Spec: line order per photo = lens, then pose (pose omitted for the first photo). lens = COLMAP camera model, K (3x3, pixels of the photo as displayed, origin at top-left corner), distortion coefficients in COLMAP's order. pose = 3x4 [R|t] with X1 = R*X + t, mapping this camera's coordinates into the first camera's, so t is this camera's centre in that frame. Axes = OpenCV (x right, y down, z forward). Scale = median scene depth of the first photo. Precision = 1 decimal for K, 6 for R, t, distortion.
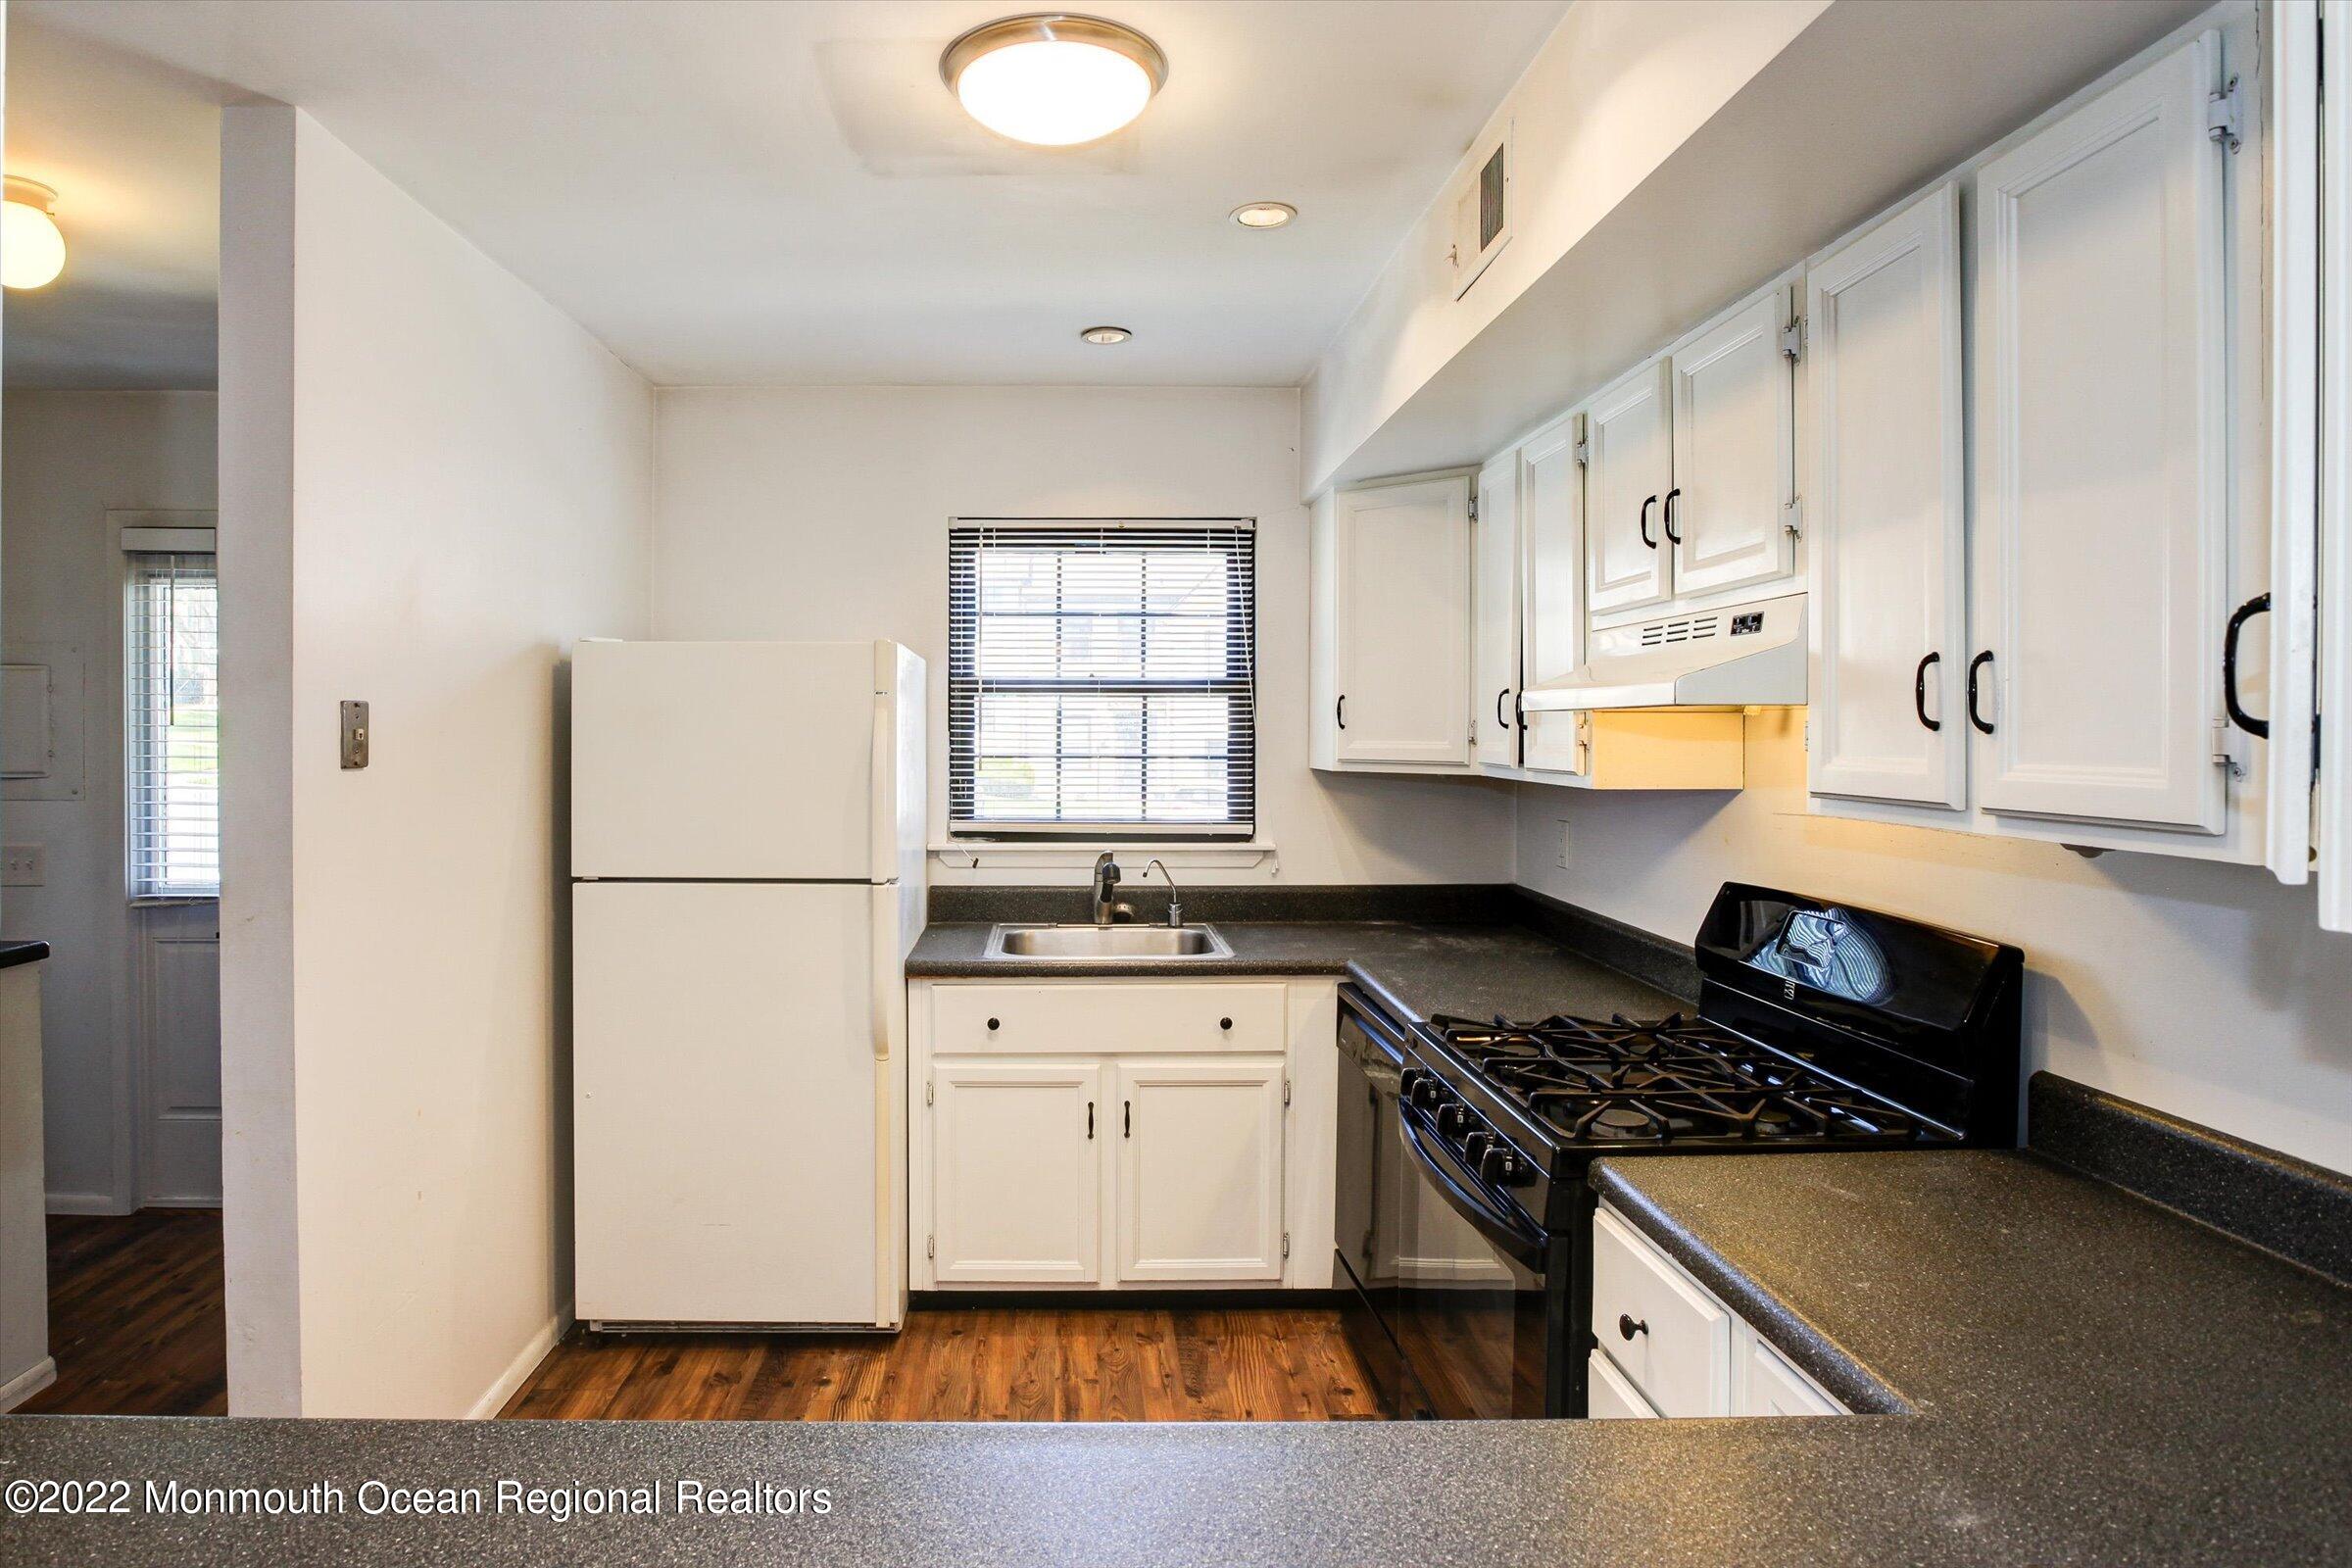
lens RADIAL K [[1335.0, 0, 1069.6], [0, 1335.0, 745.6], [0, 0, 1]] dist [-0.043717, 0.000426]
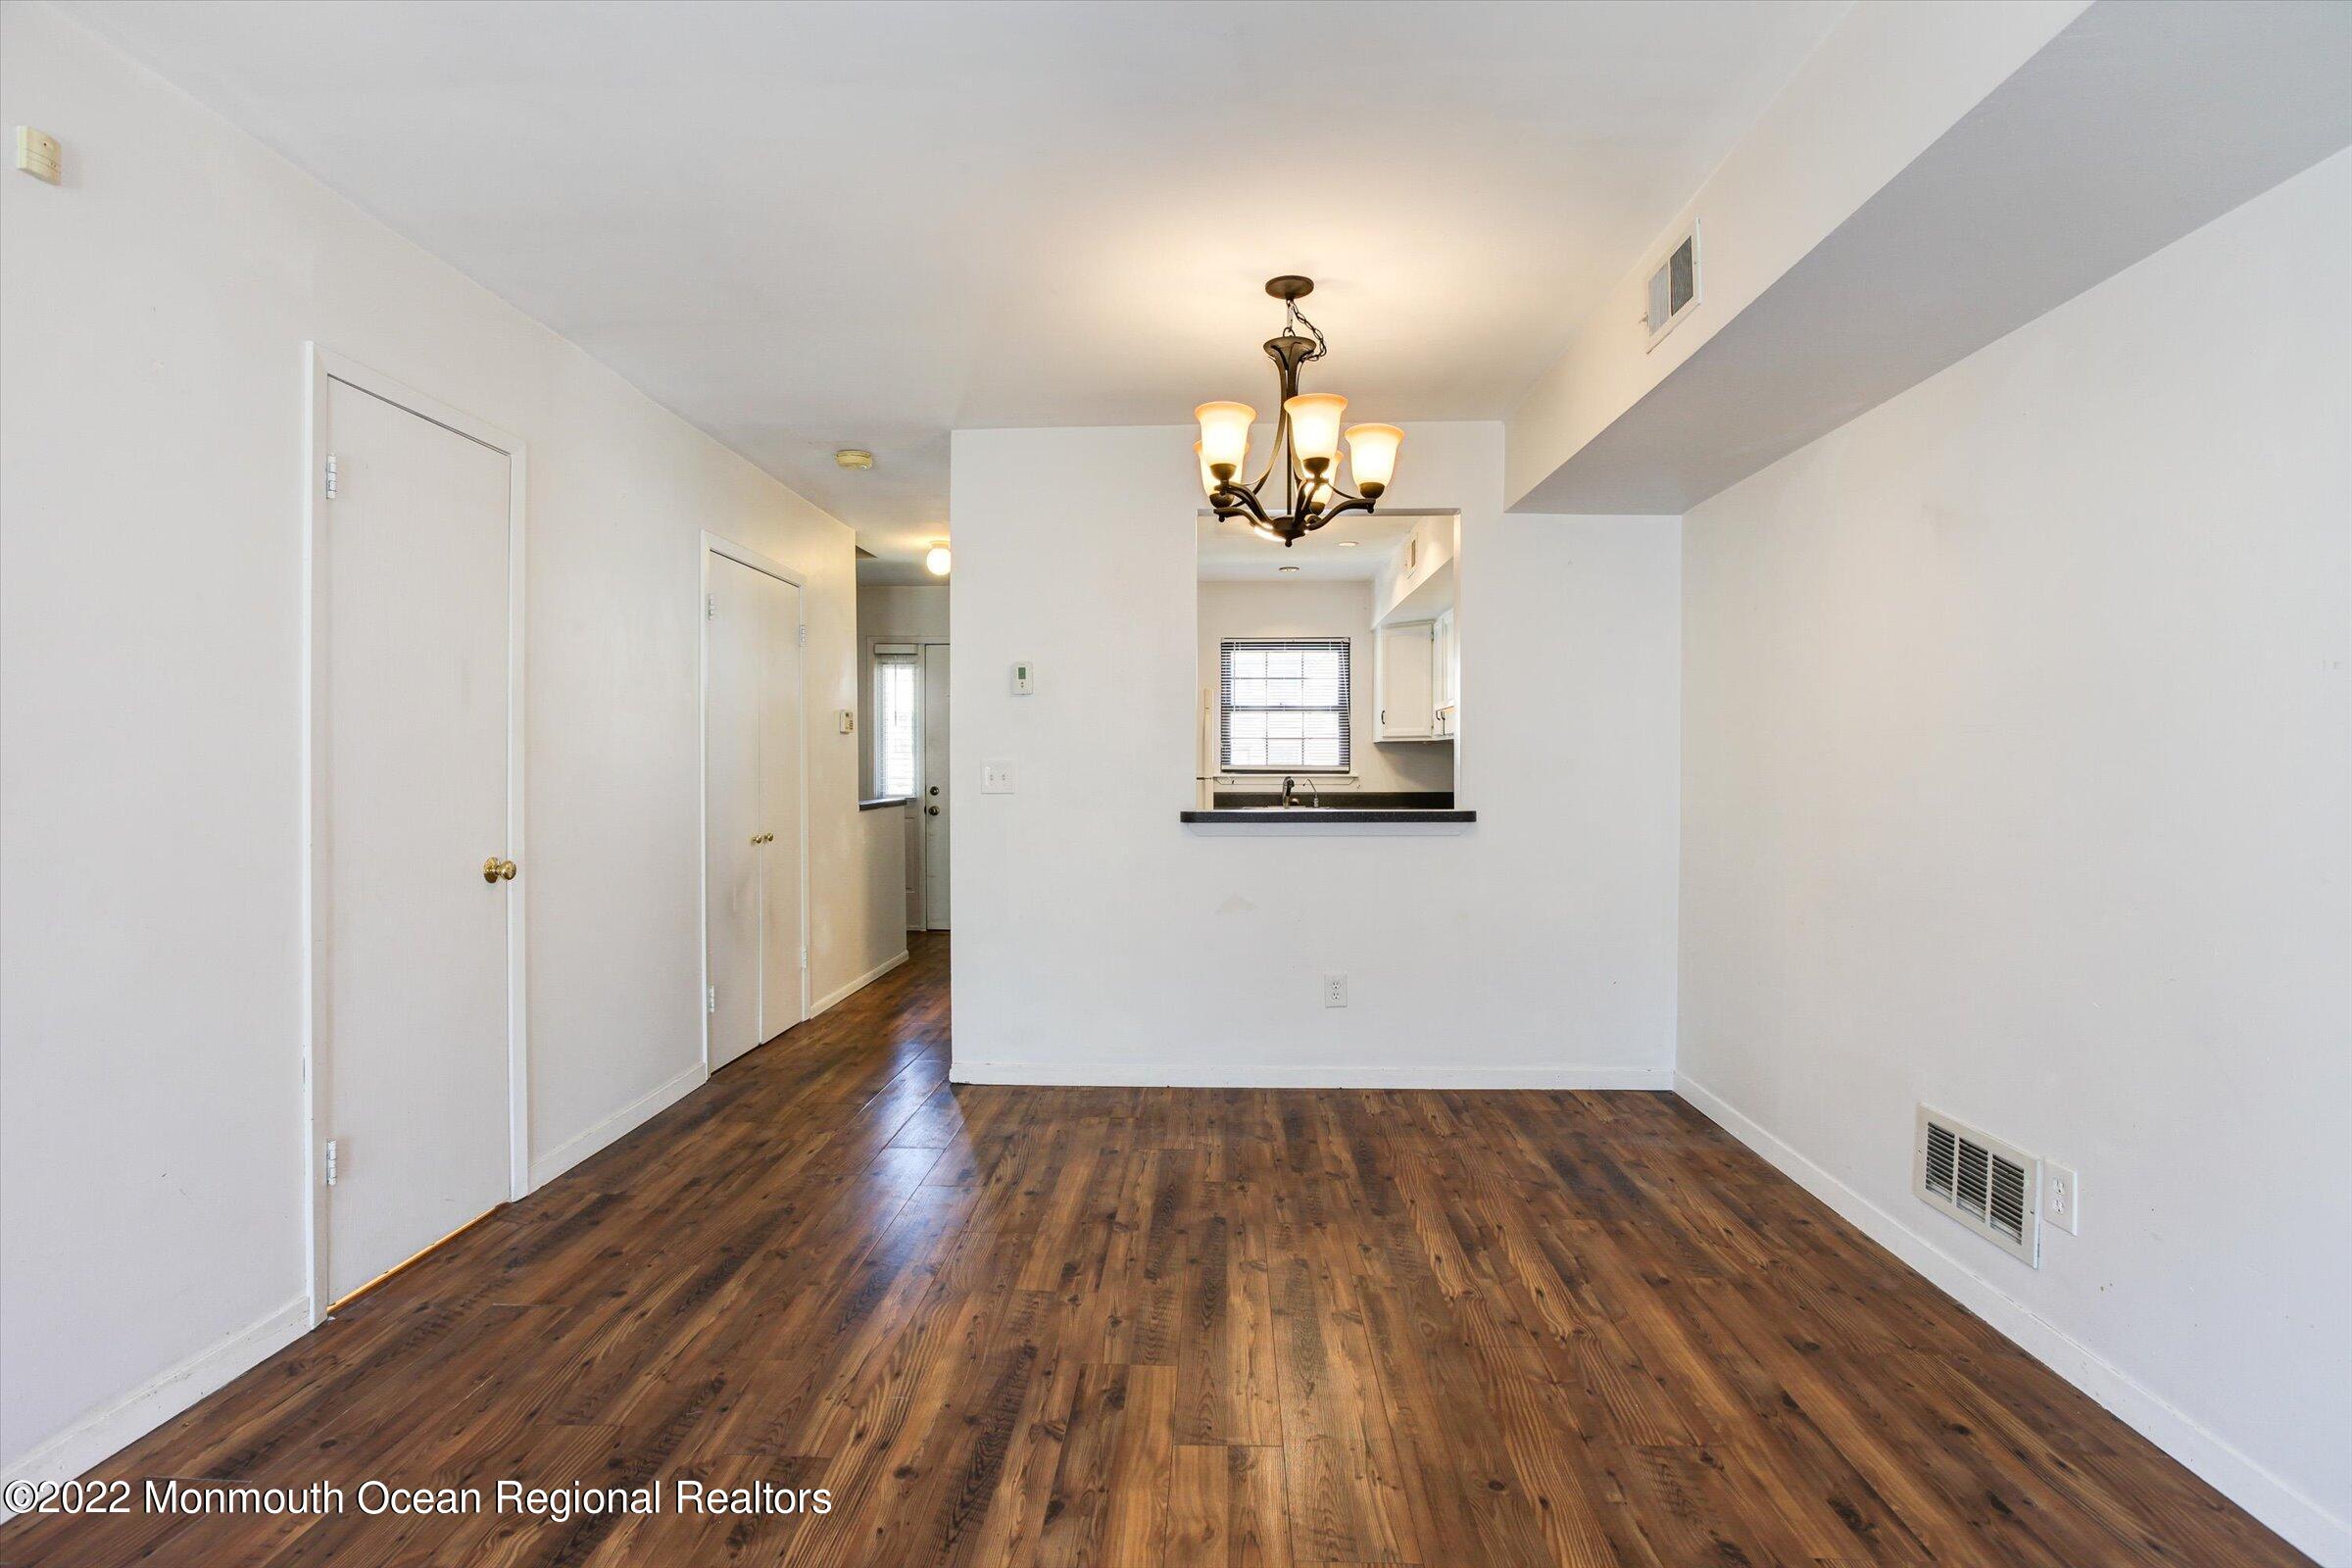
lens RADIAL K [[1079.7, 0, 1166.4], [0, 1079.7, 779.0], [0, 0, 1]] dist [-0.056911, 0.021242]
pose [[0.998400, -0.000079, -0.056538, -0.092659], [0.000022, 0.999999, -0.001018, 0.098290], [0.056538, 0.001016, 0.998400, -1.100319]]
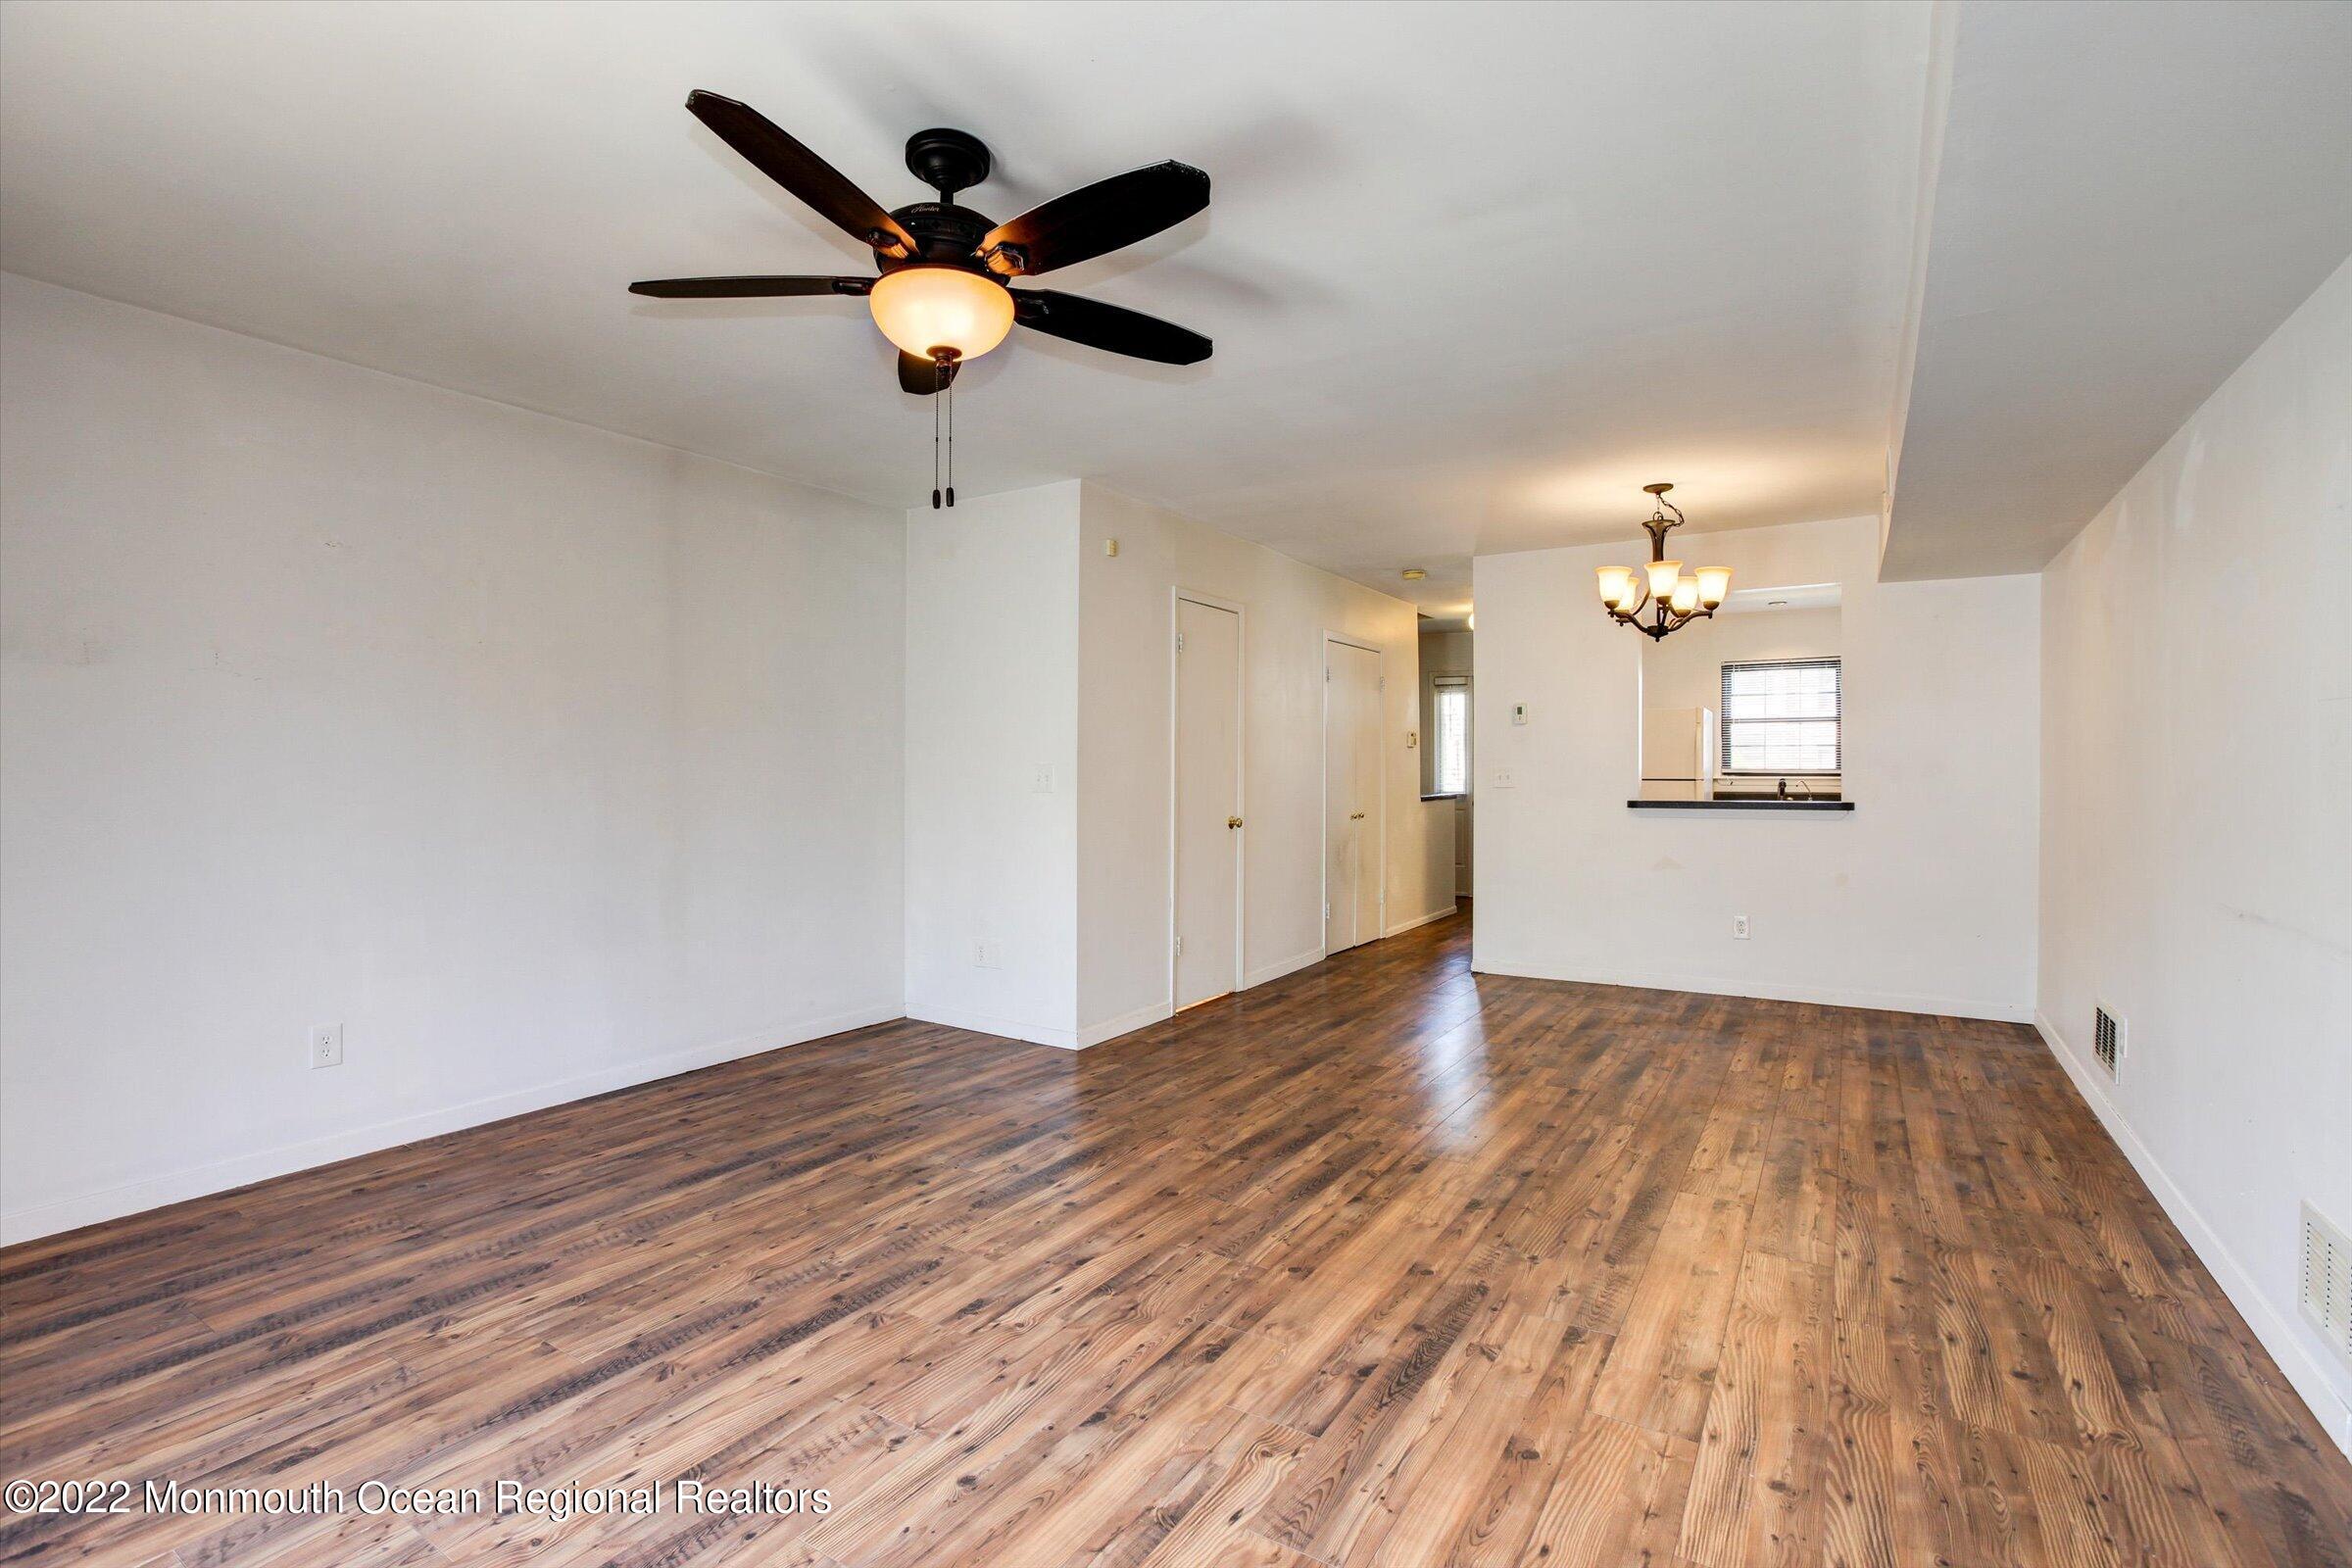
lens RADIAL K [[1079.7, 0, 1166.4], [0, 1079.7, 779.0], [0, 0, 1]] dist [-0.056911, 0.021242]
pose [[0.837906, 0.002597, -0.545808, 0.182248], [-0.004926, 0.999984, -0.002804, 0.106112], [0.545792, 0.005038, 0.837906, -1.802864]]
